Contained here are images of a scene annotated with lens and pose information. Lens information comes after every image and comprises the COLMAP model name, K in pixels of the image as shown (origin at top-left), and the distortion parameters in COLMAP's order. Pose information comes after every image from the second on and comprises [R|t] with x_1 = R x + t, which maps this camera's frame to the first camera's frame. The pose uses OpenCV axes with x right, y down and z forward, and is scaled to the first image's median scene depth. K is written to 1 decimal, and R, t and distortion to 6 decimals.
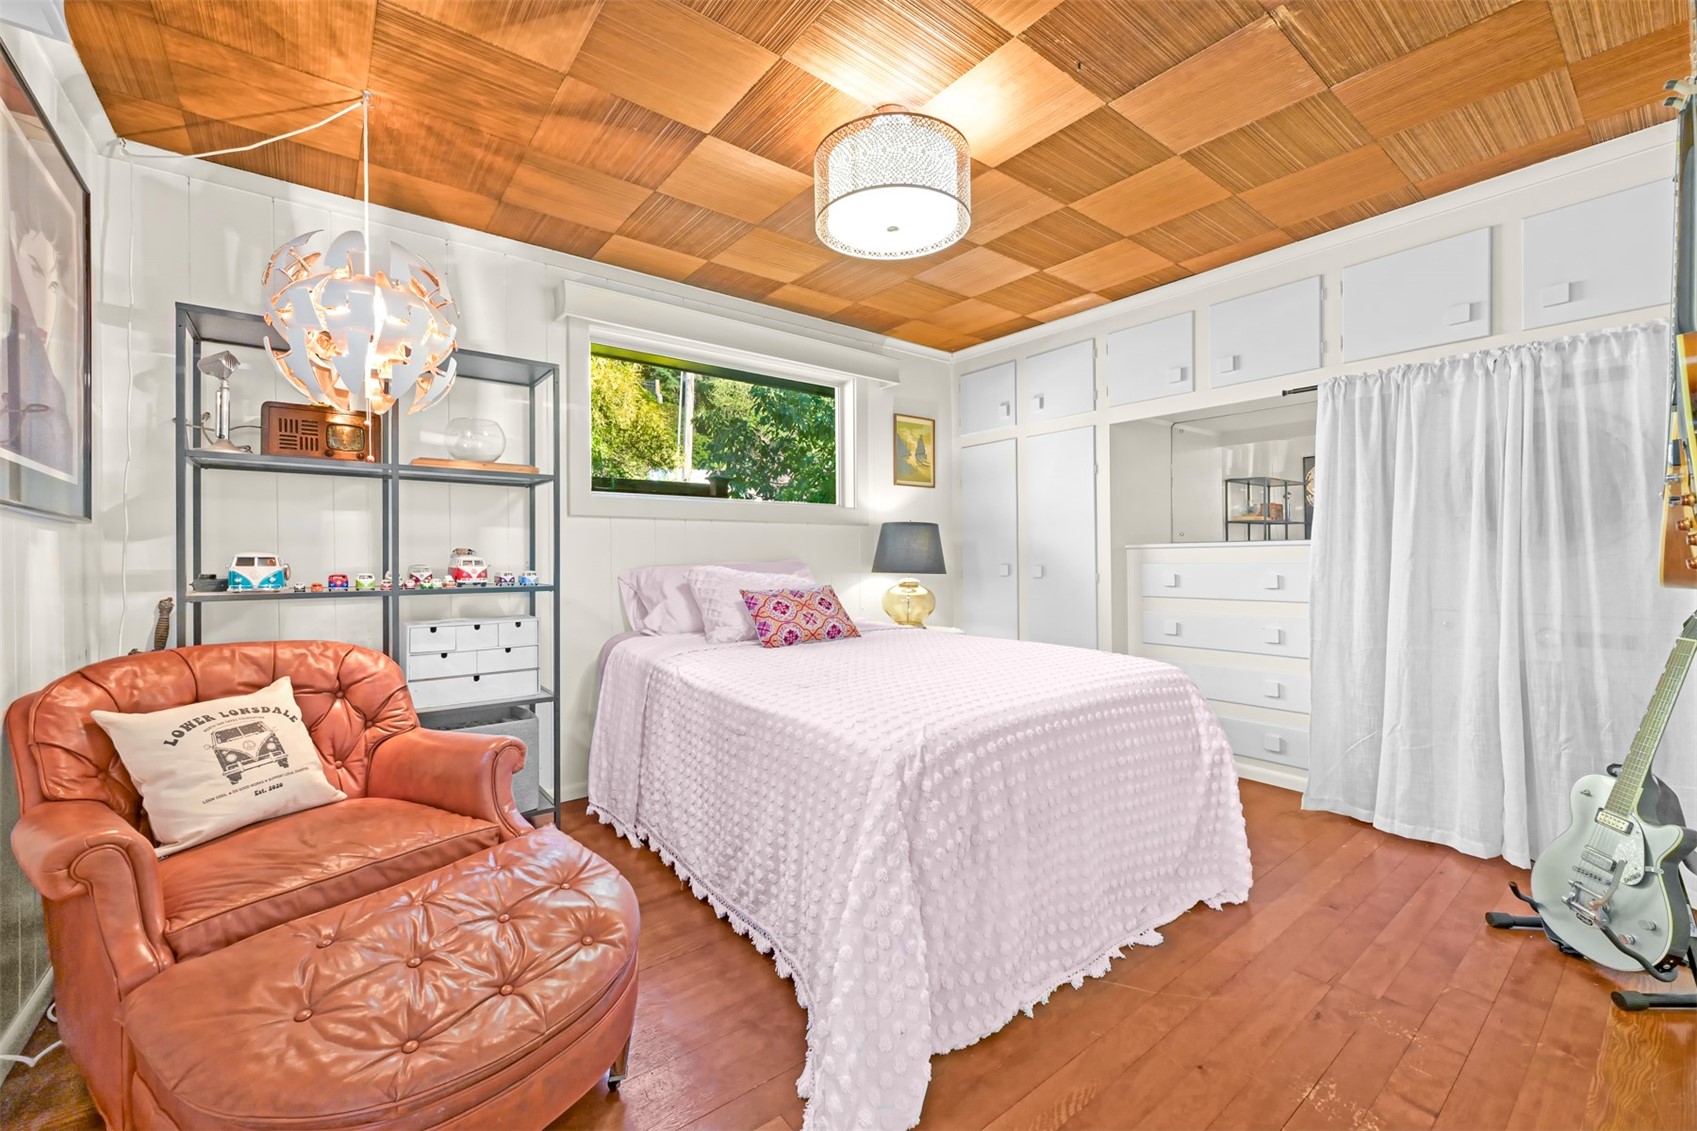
lens RADIAL K [[682.8, 0, 848.8], [0, 682.8, 562.9], [0, 0, 1]] dist [0.002927, 0.000225]
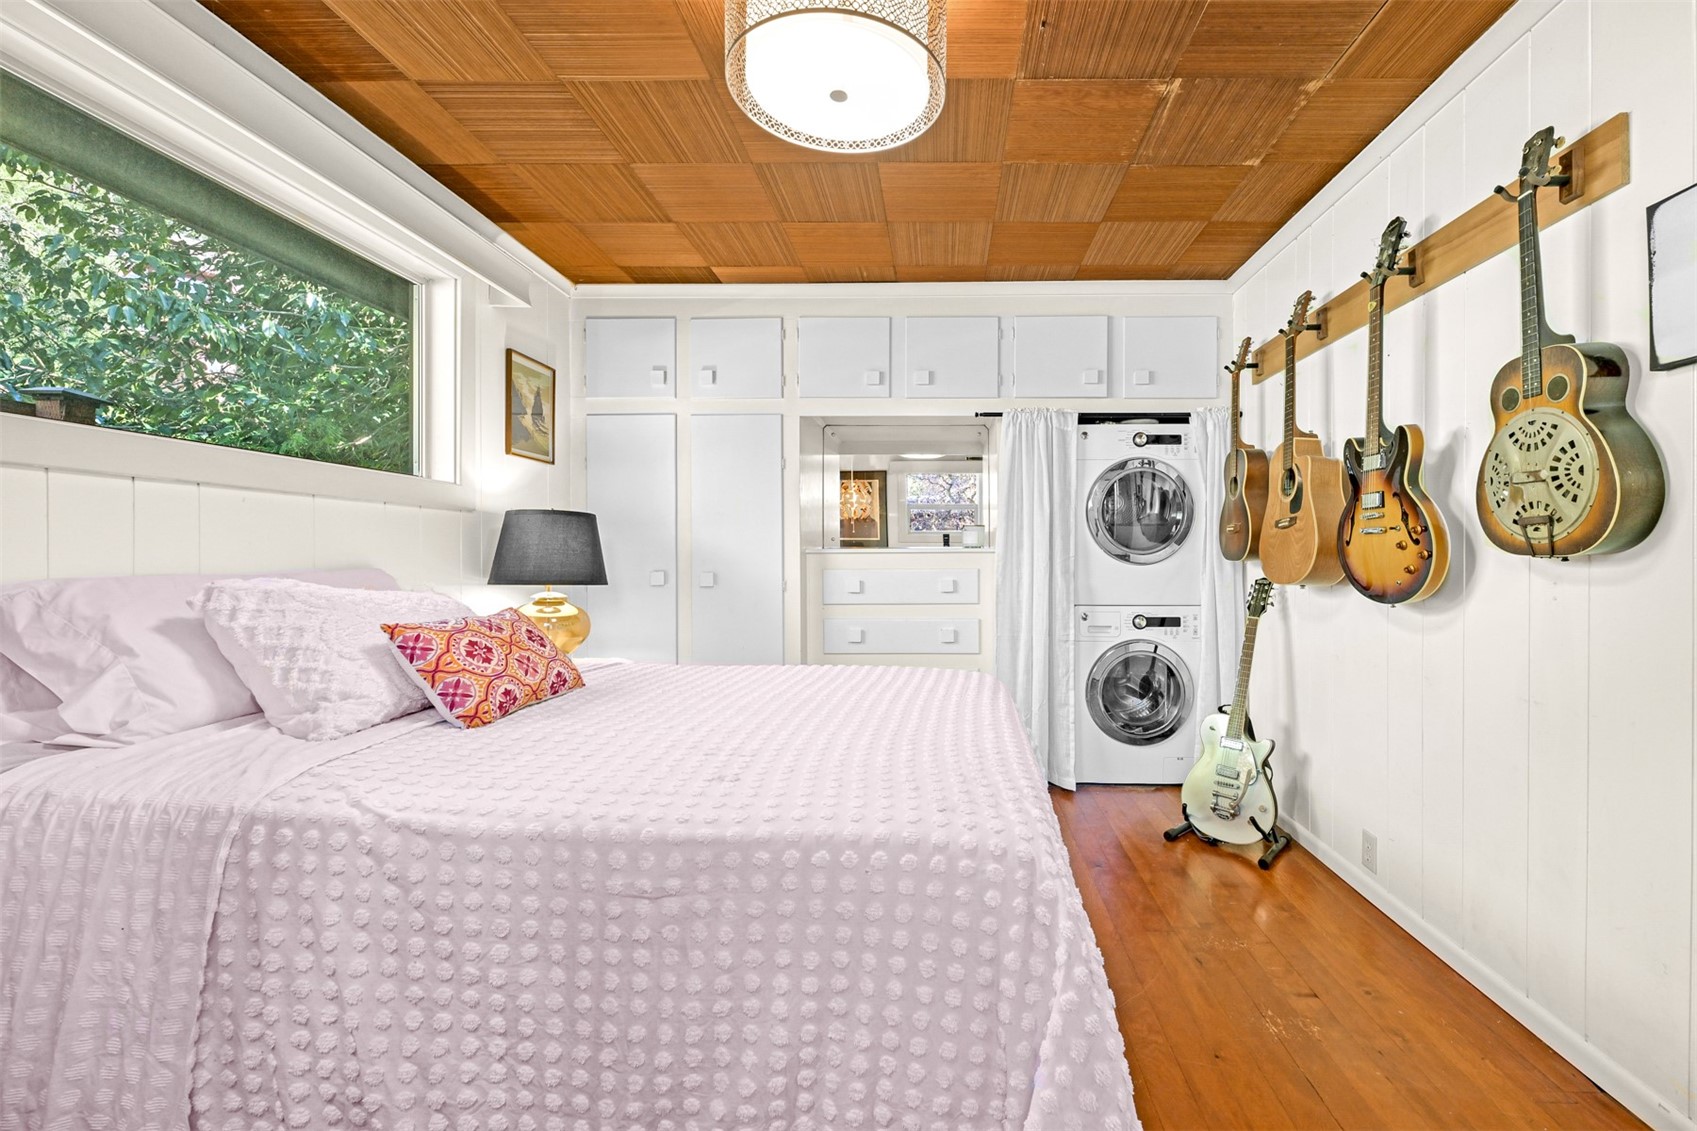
lens RADIAL K [[729.4, 0, 850.1], [0, 729.4, 558.8], [0, 0, 1]] dist [0.000289, 0.000121]
pose [[0.633976, 0.006163, 0.773328, -0.319099], [0.002718, 0.999944, -0.010197, -0.003275], [-0.773348, 0.008567, 0.633924, 0.330992]]
